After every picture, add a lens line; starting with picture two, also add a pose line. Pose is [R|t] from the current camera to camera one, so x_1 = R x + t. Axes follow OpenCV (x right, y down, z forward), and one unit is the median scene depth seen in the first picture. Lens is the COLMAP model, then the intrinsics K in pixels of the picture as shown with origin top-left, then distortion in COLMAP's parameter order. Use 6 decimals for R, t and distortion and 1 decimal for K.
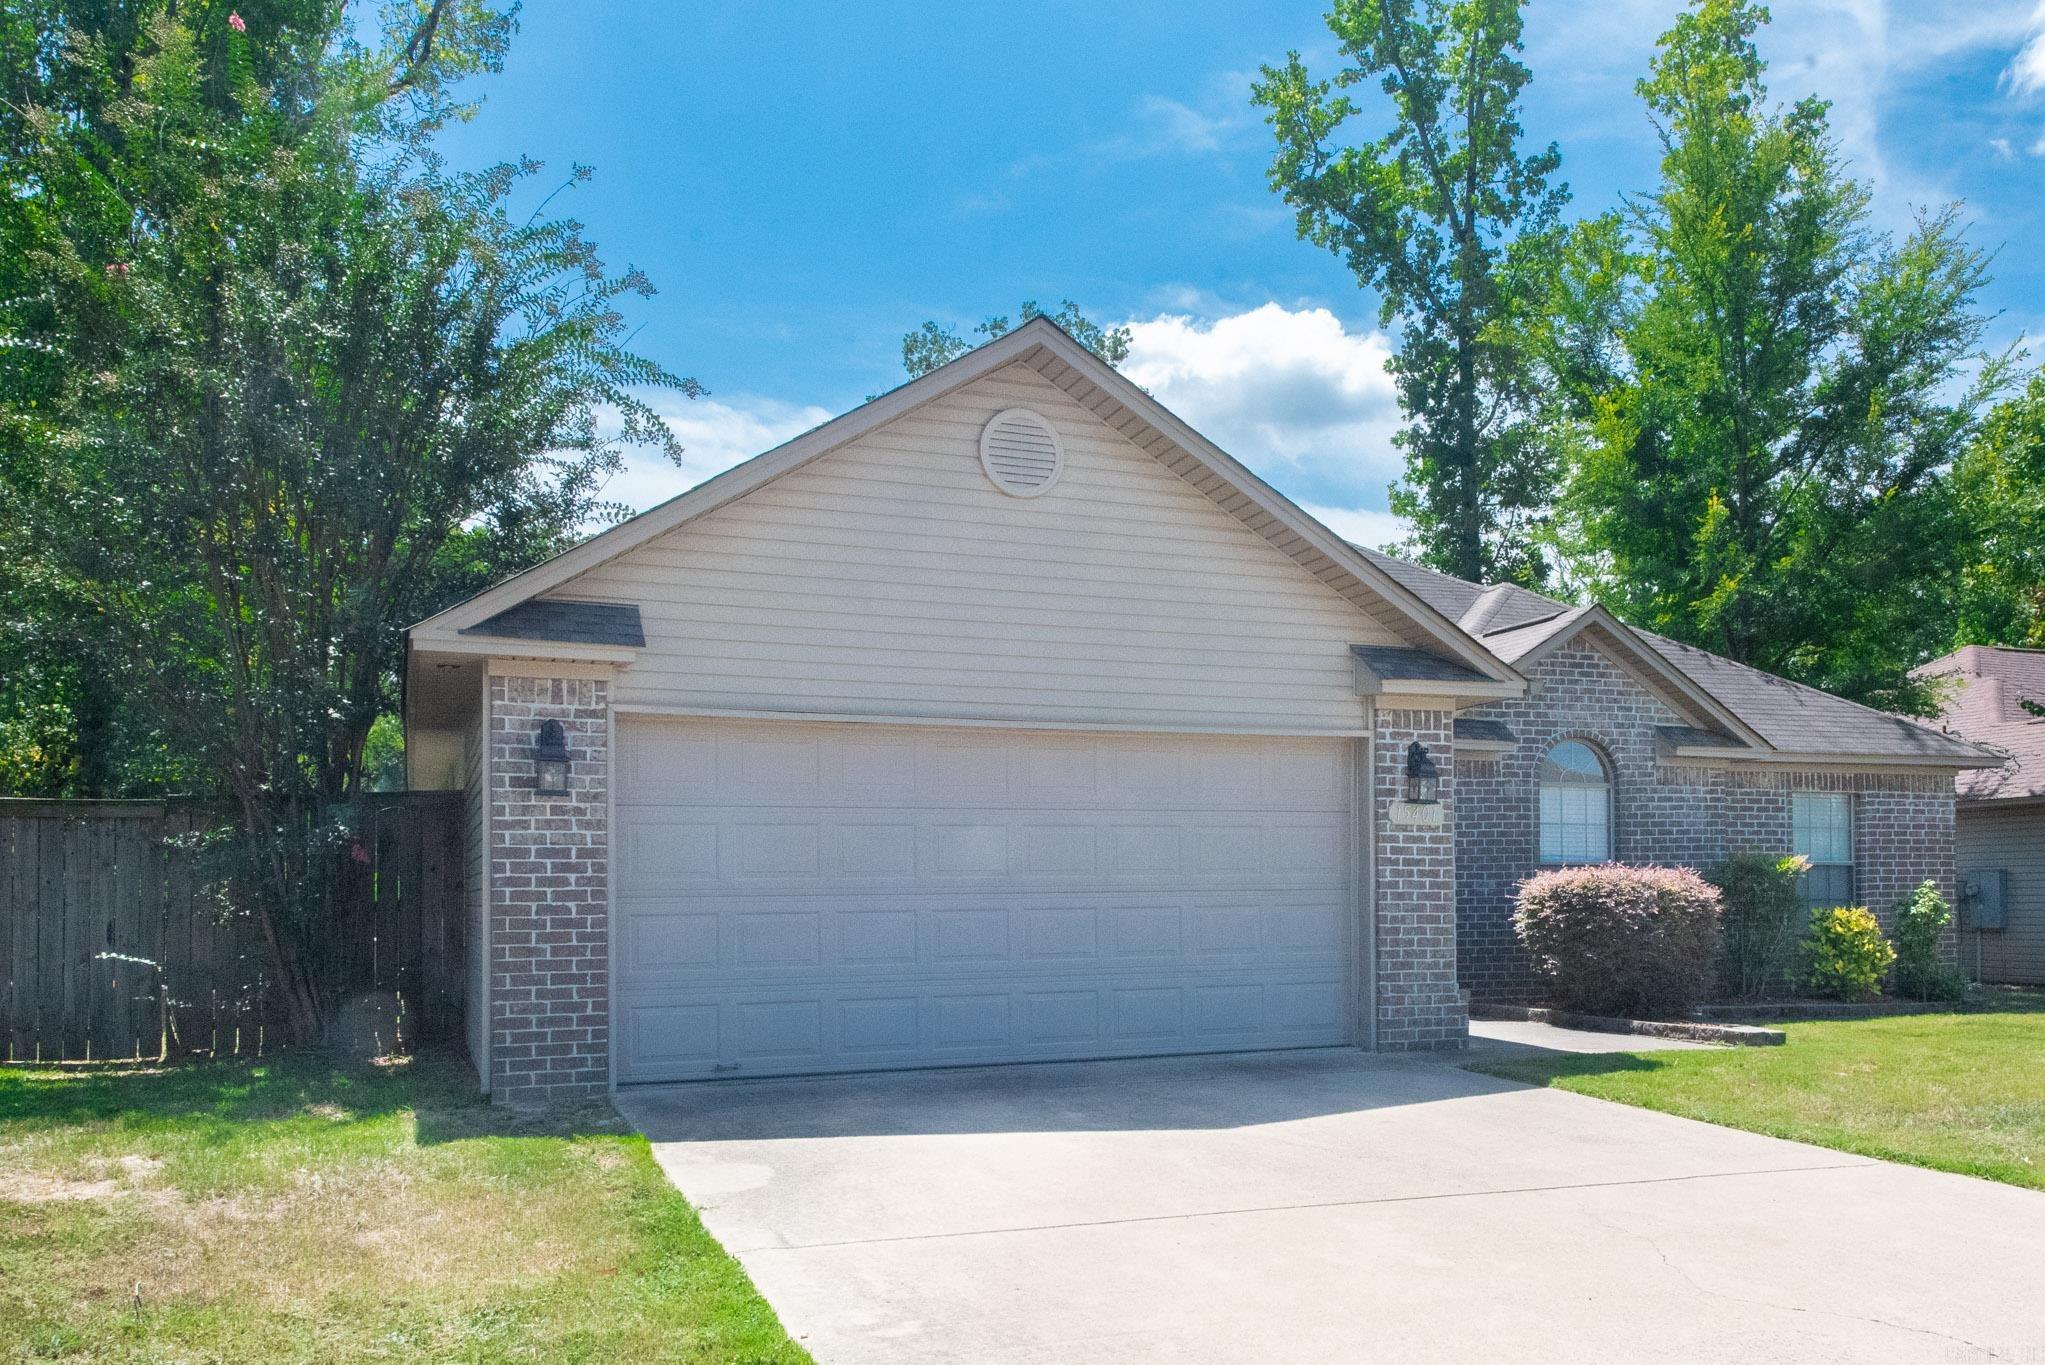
lens RADIAL K [[1327.6, 0, 1020.2], [0, 1327.6, 904.9], [0, 0, 1]] dist [0.035316, 0.000464]
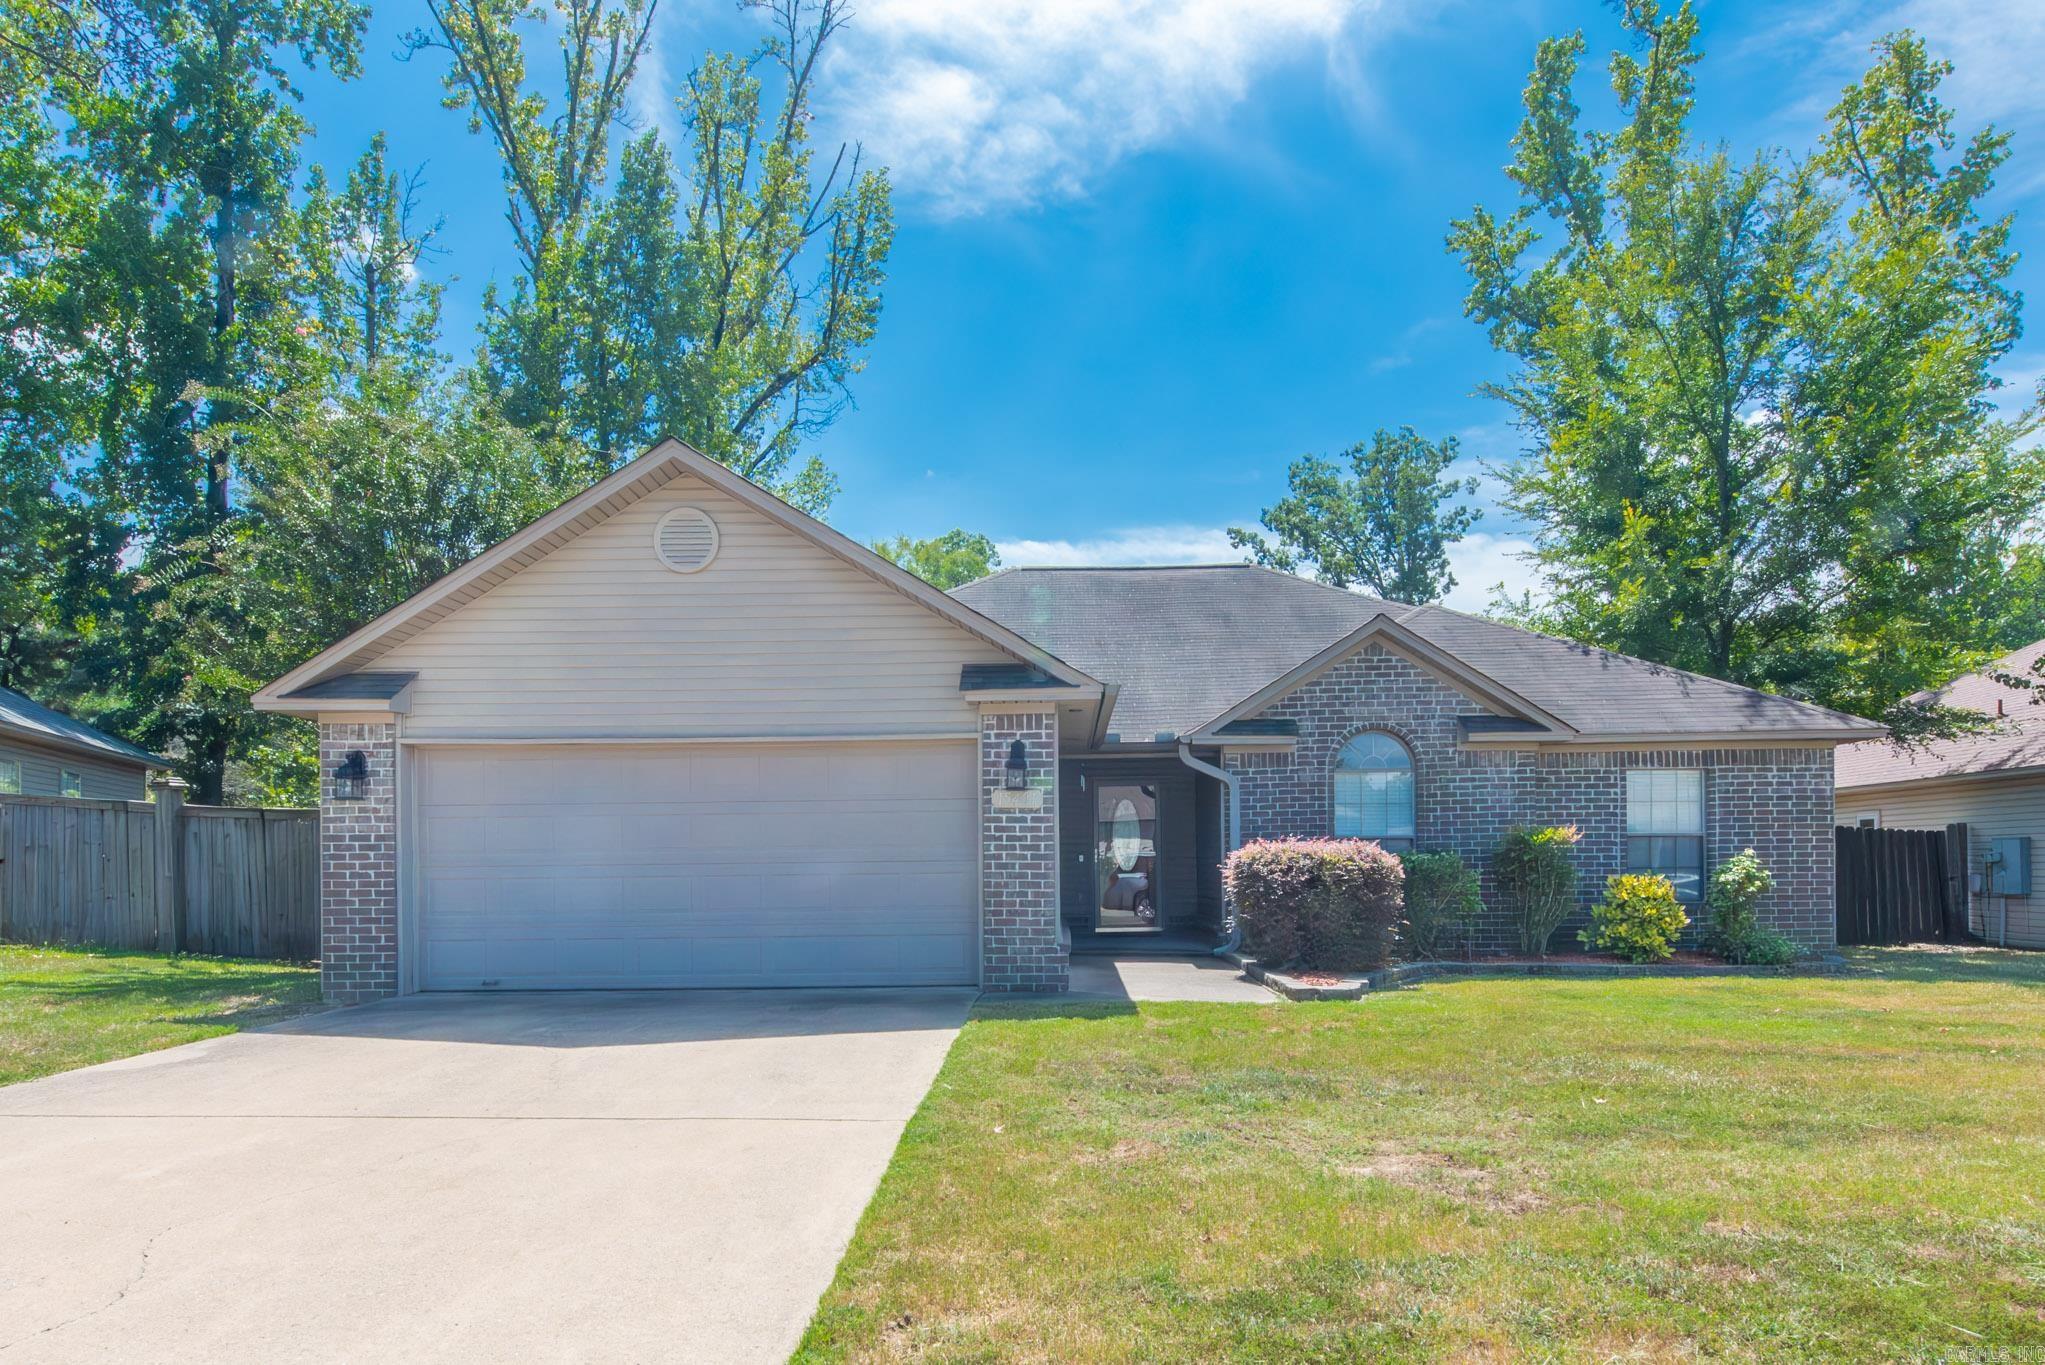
lens RADIAL K [[893.3, 0, 1018.8], [0, 893.3, 876.9], [0, 0, 1]] dist [0.026536, -0.005061]
pose [[0.942156, 0.004530, -0.335144, 0.395731], [-0.001355, 0.999952, 0.009705, -0.003163], [0.335172, -0.008689, 0.942117, 0.154659]]
